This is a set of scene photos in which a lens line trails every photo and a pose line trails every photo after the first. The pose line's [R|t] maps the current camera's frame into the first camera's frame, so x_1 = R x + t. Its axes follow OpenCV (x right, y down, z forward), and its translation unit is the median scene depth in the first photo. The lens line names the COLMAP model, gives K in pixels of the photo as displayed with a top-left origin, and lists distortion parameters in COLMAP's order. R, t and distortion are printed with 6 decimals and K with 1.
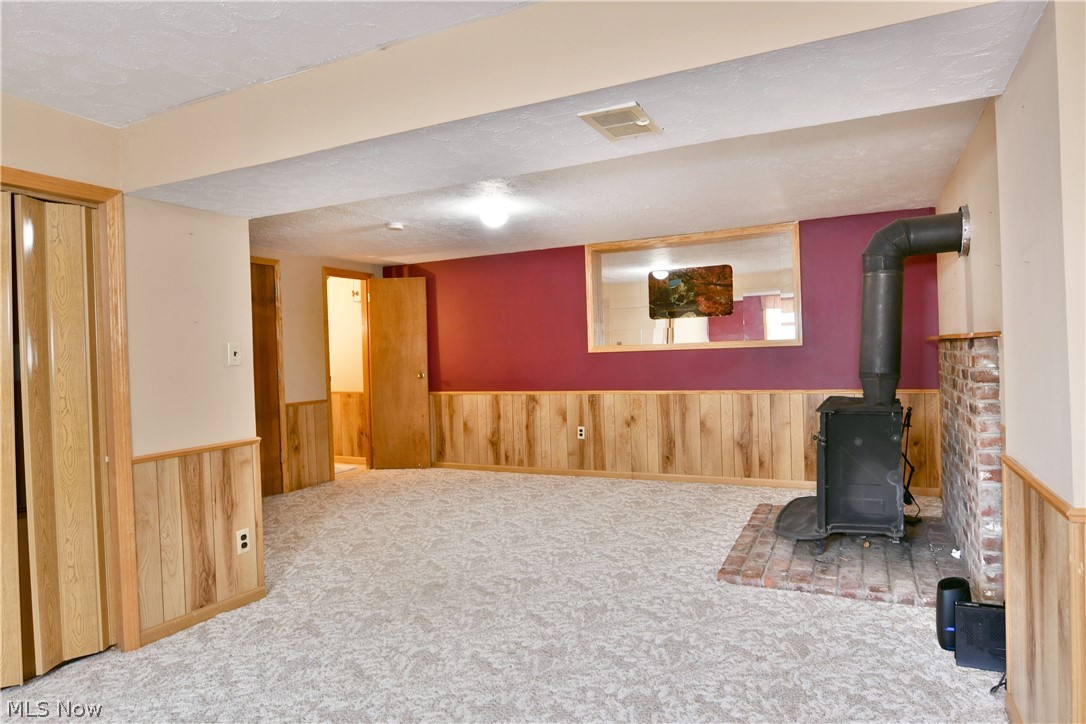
lens RADIAL K [[662.6, 0, 540.9], [0, 662.6, 362.9], [0, 0, 1]] dist [-0.010229, -0.008571]
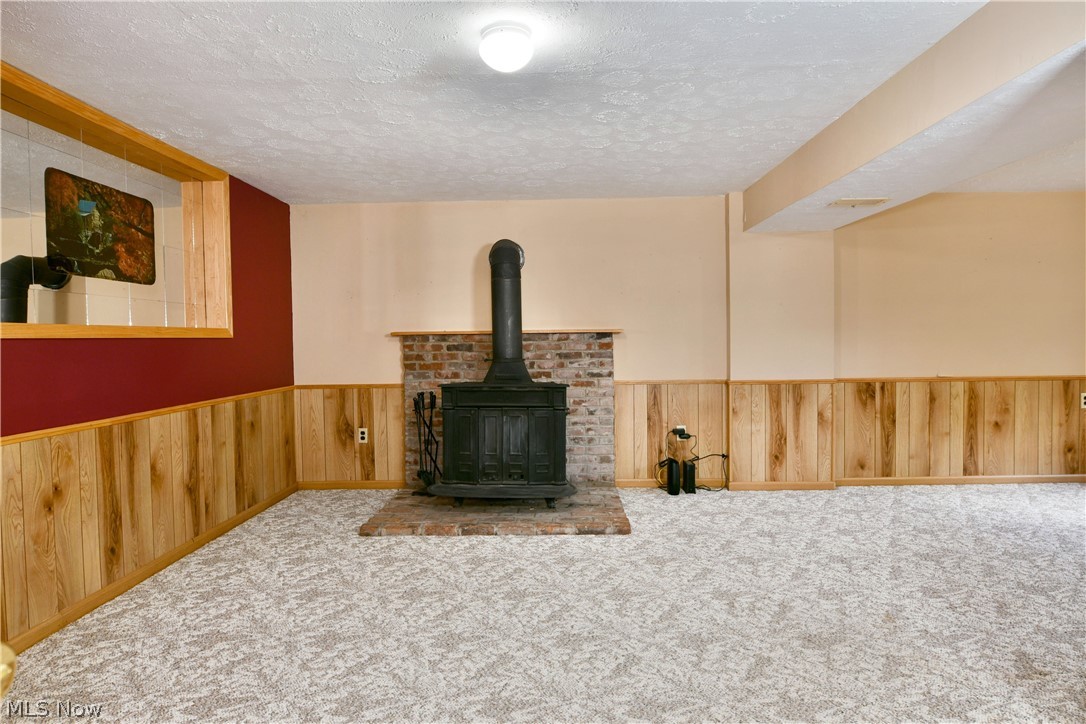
lens RADIAL K [[662.6, 0, 537.4], [0, 662.6, 356.5], [0, 0, 1]] dist [-0.010229, -0.008571]
pose [[-0.418402, 0.012215, 0.908180, -0.724649], [0.039731, 0.999199, 0.004865, 0.009452], [-0.907392, 0.038119, -0.418552, 1.634845]]
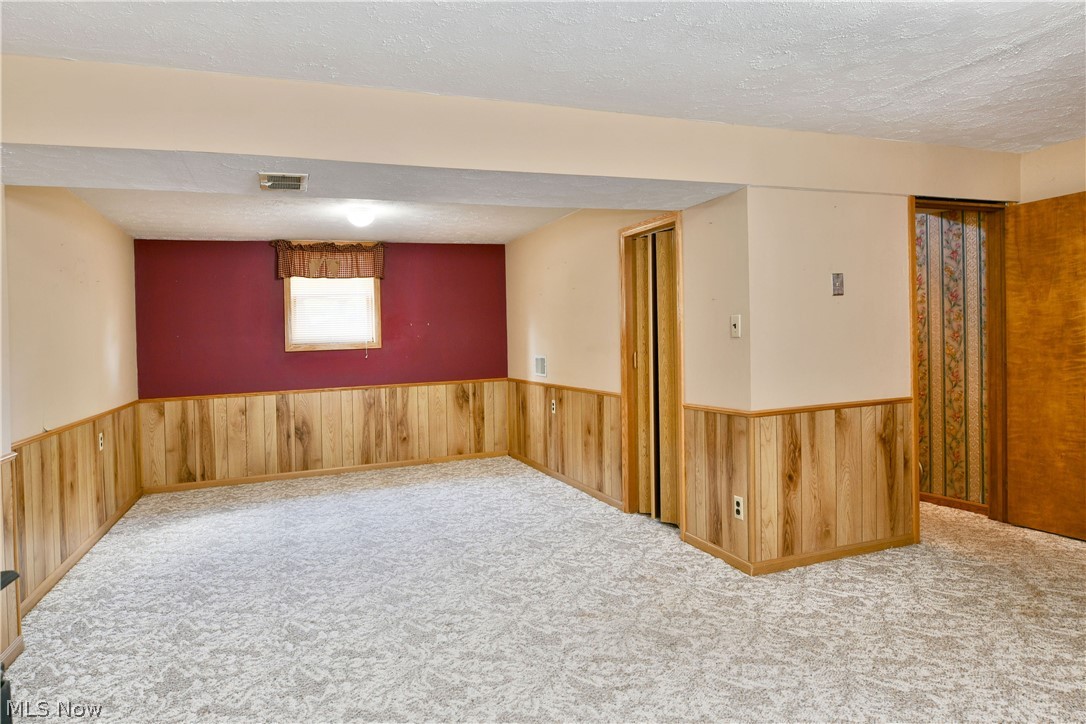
lens RADIAL K [[662.6, 0, 548.8], [0, 662.6, 354.7], [0, 0, 1]] dist [-0.010229, -0.008571]
pose [[-0.667427, 0.074346, -0.740954, 0.483913], [0.050262, 0.997232, 0.054785, -0.037080], [0.742977, -0.000677, -0.669317, 1.457702]]
